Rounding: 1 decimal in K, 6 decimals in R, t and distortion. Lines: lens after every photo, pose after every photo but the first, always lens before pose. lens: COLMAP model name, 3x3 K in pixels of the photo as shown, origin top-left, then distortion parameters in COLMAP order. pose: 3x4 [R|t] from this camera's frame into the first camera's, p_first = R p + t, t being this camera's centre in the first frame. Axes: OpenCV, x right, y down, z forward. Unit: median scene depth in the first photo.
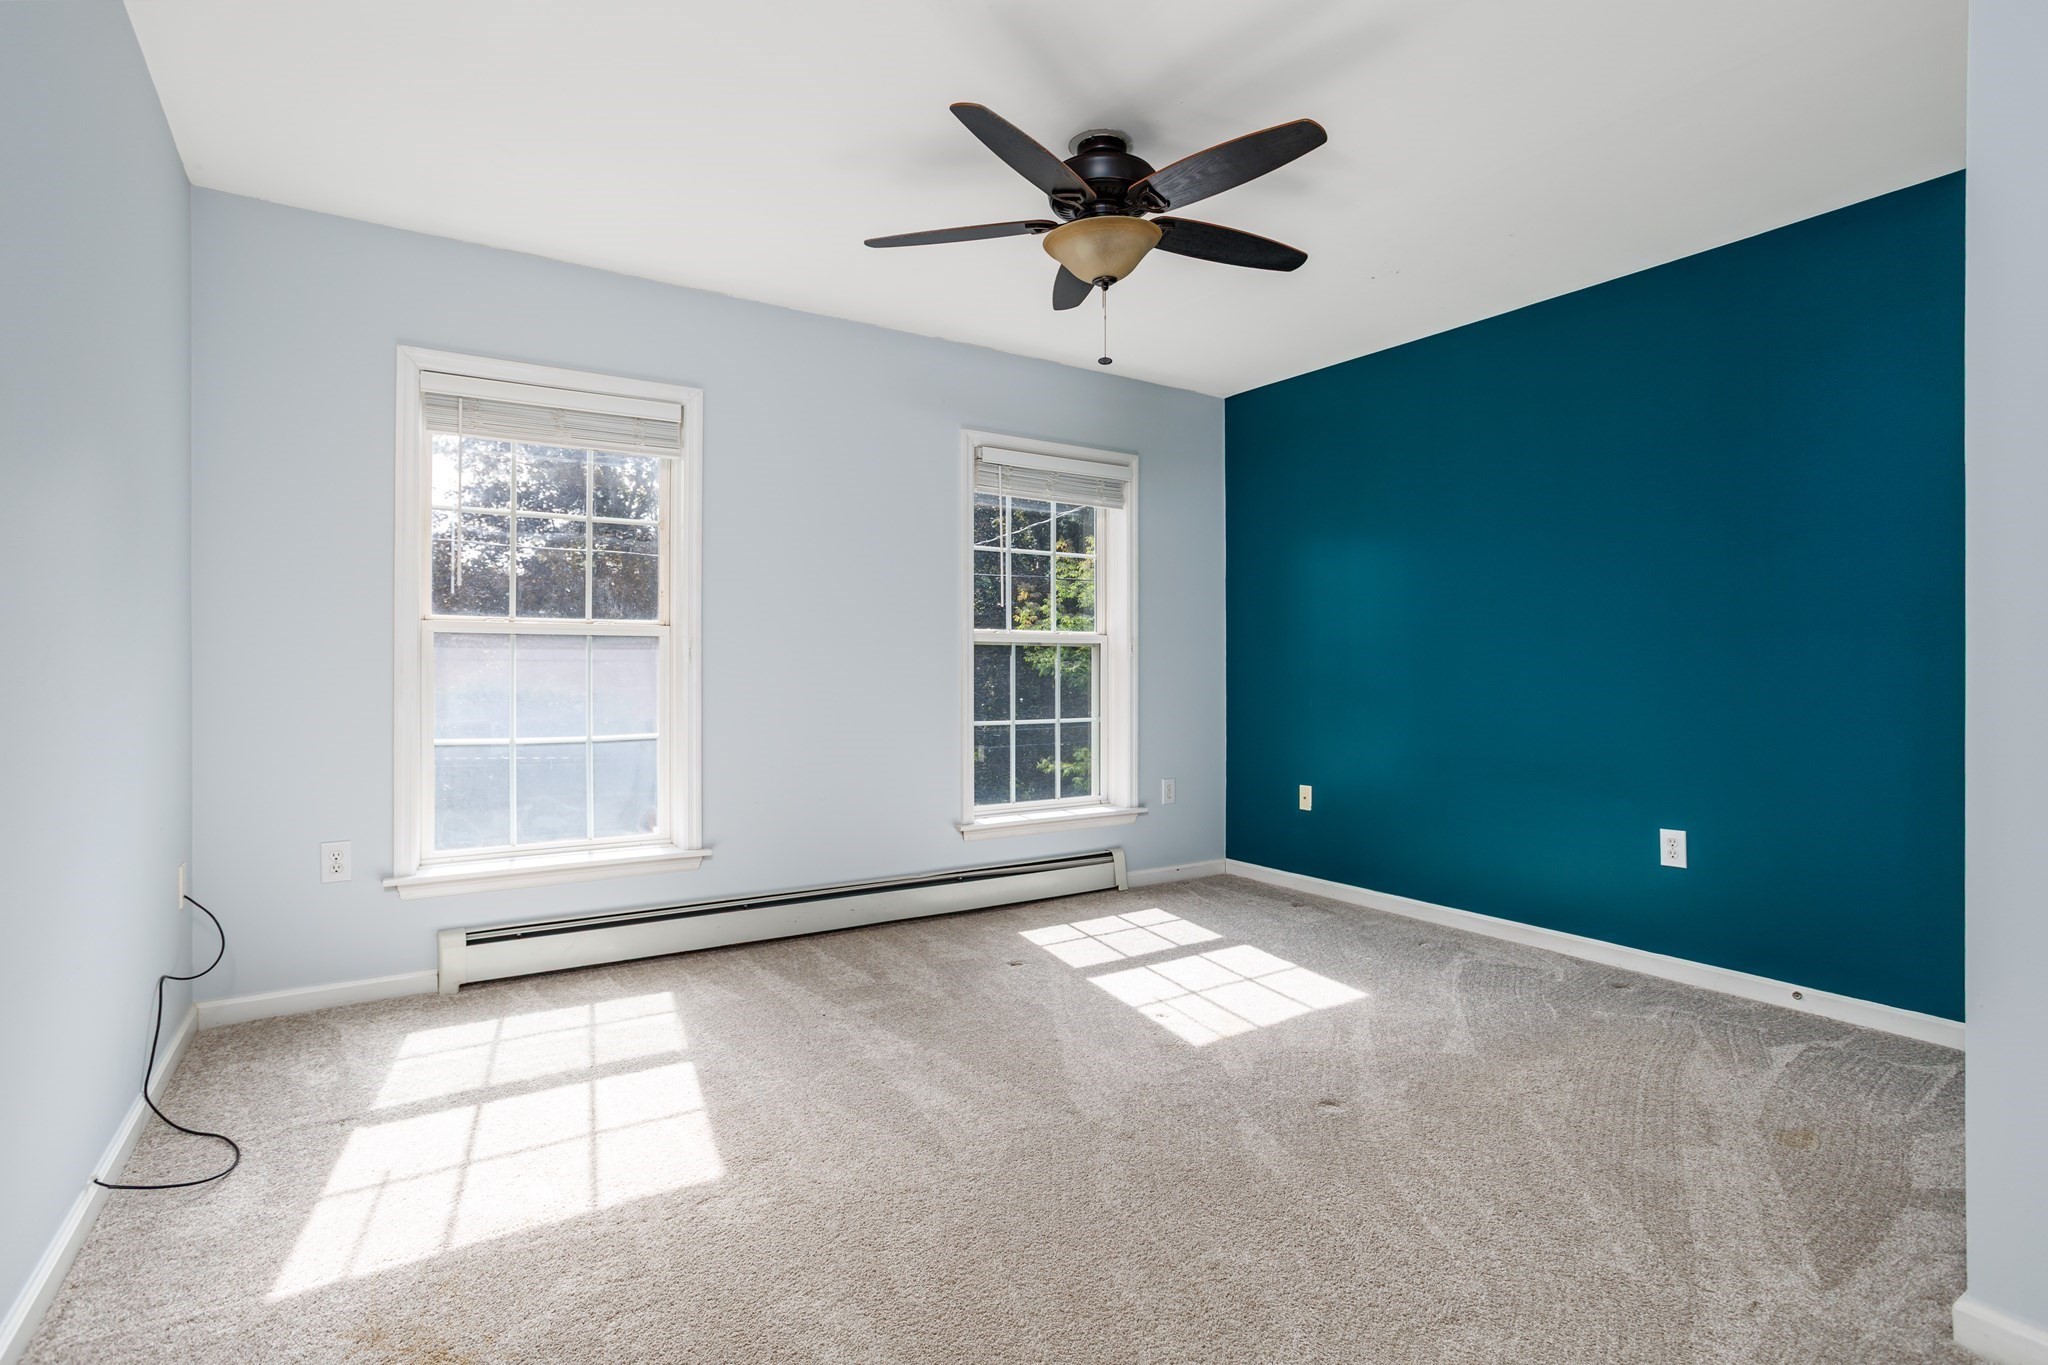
lens RADIAL K [[1021.2, 0, 987.0], [0, 1021.2, 667.1], [0, 0, 1]] dist [-0.001706, 0.001639]
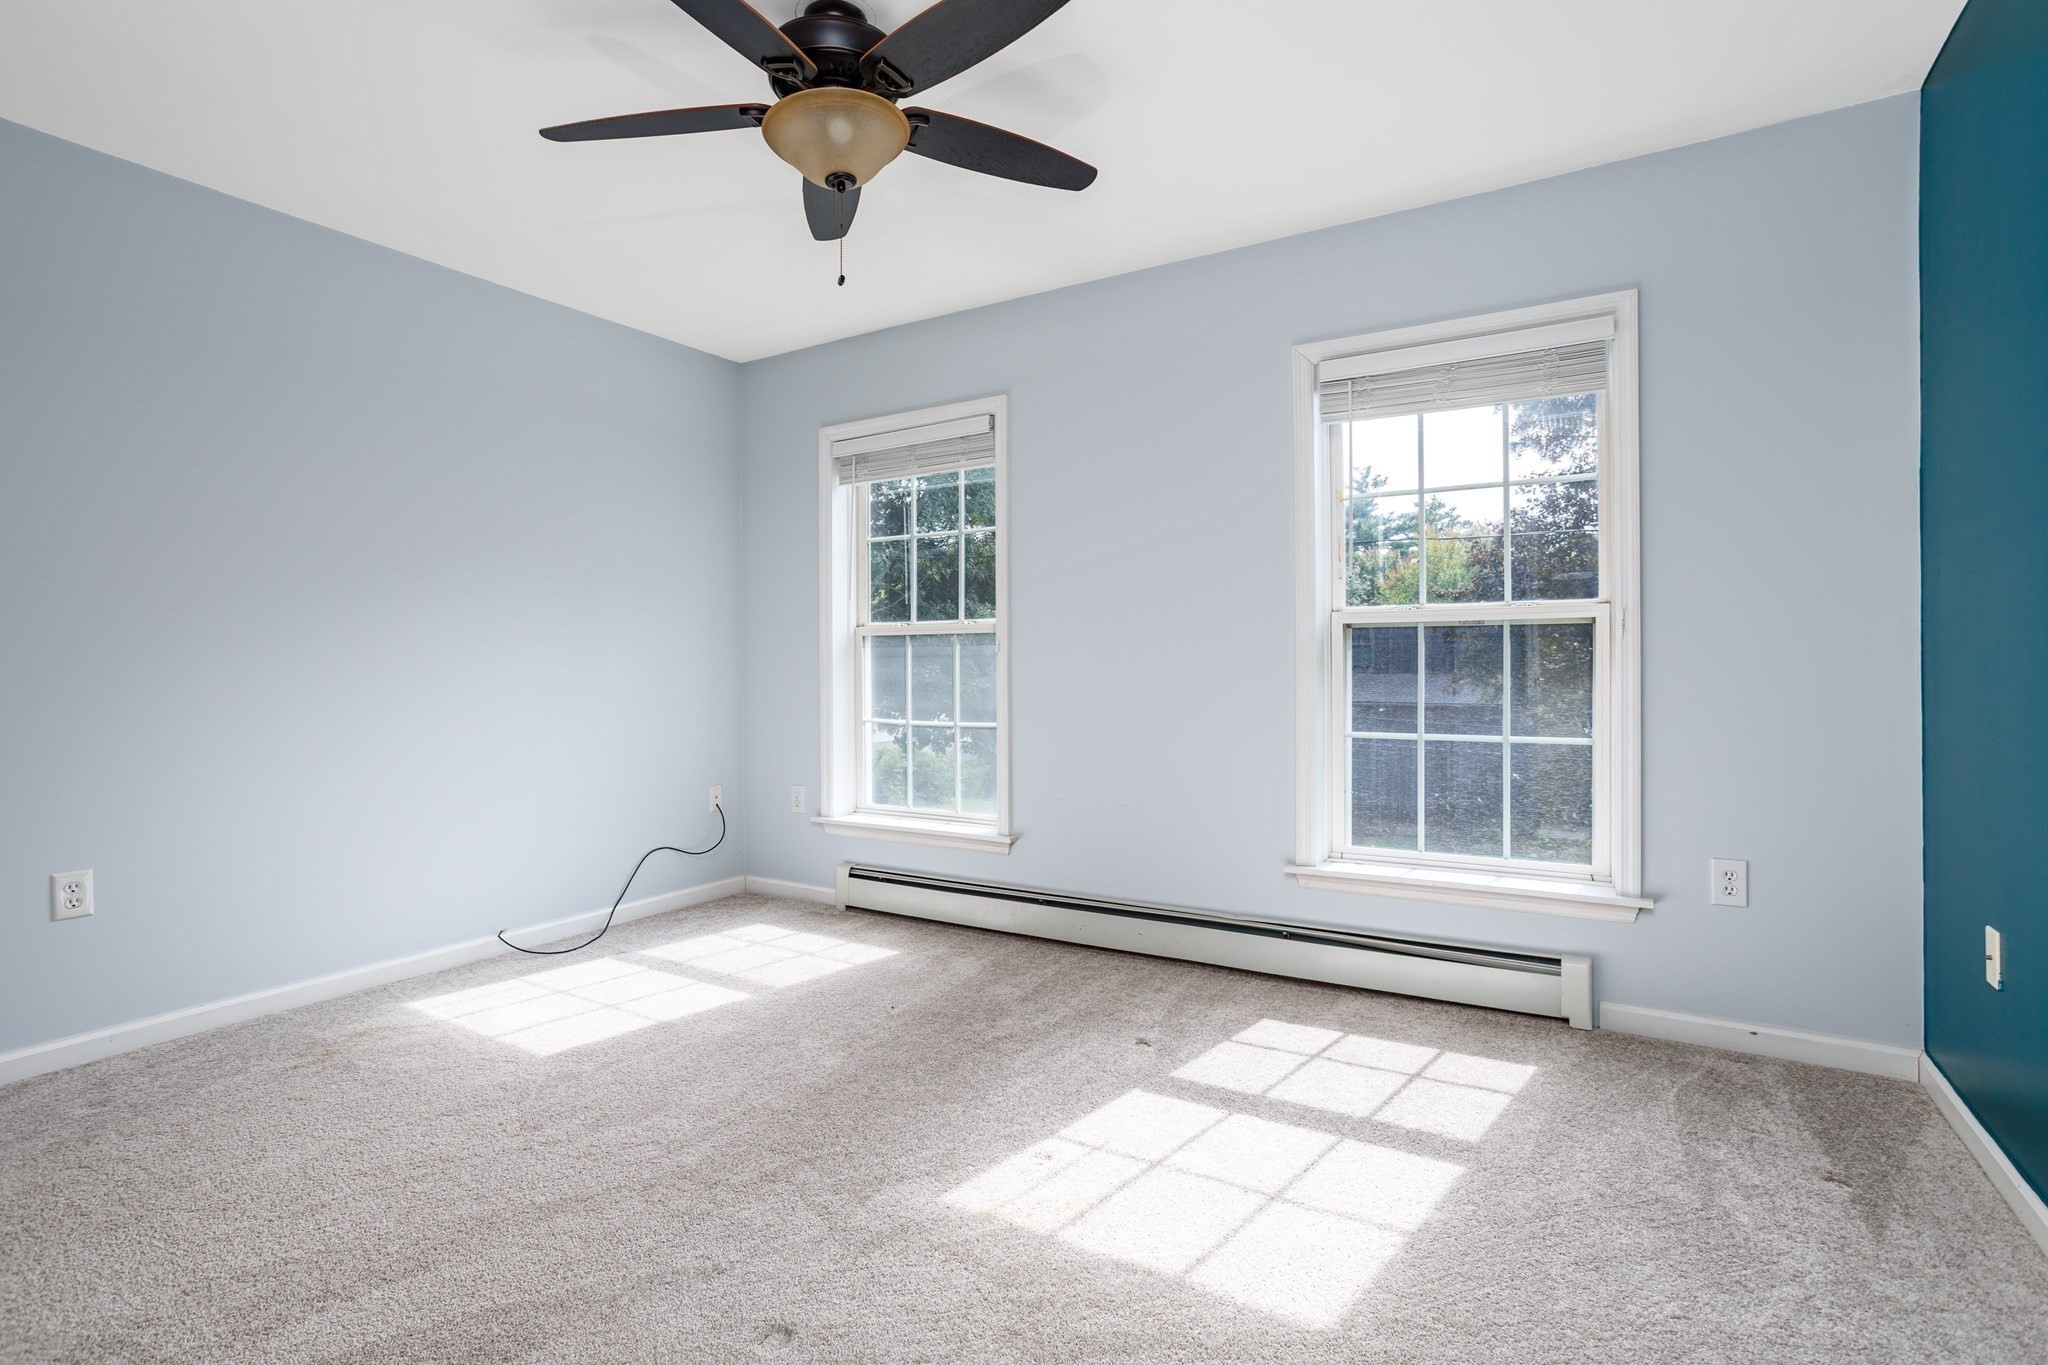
lens RADIAL K [[1021.2, 0, 1038.4], [0, 1021.2, 668.6], [0, 0, 1]] dist [-0.001706, 0.001639]
pose [[0.422044, -0.002550, -0.906572, 0.634685], [0.006792, 0.999977, 0.000349, 0.007062], [0.906550, -0.006304, 0.422052, 0.552598]]
